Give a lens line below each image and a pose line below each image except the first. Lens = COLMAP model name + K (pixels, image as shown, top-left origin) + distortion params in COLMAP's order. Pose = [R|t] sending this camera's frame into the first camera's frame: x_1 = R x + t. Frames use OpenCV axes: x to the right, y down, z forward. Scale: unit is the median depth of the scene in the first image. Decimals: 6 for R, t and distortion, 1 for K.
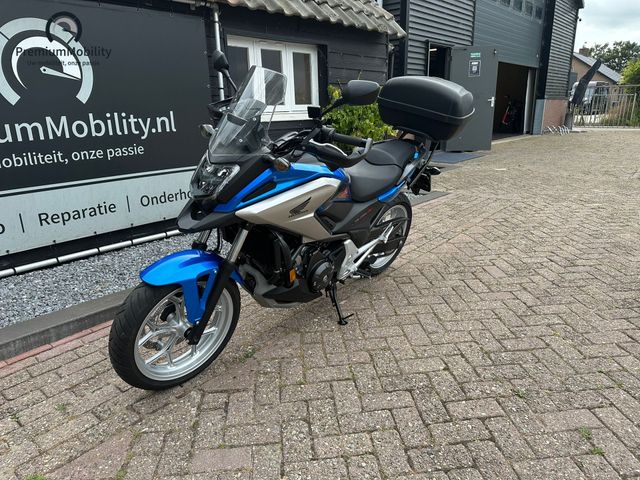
lens RADIAL K [[446.2, 0, 326.2], [0, 446.2, 240.3], [0, 0, 1]] dist [0.037284, -0.051703]
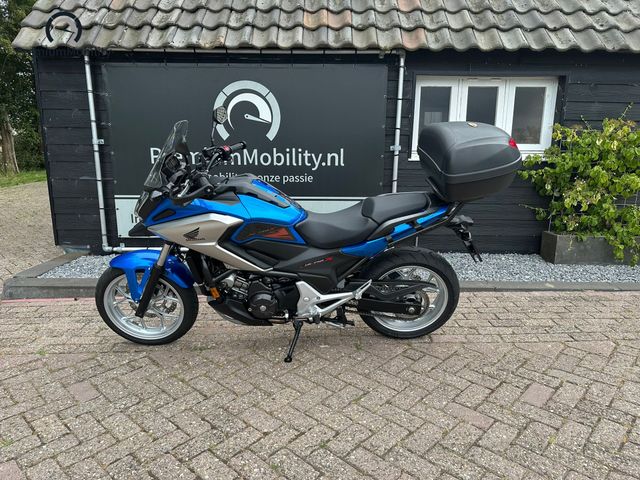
lens RADIAL K [[446.2, 0, 323.3], [0, 446.2, 244.6], [0, 0, 1]] dist [0.037284, -0.051703]
pose [[0.656434, 0.198303, -0.727854, 0.626902], [-0.236024, 0.970381, 0.051515, -0.114797], [0.716511, 0.137975, 0.683795, 0.255133]]
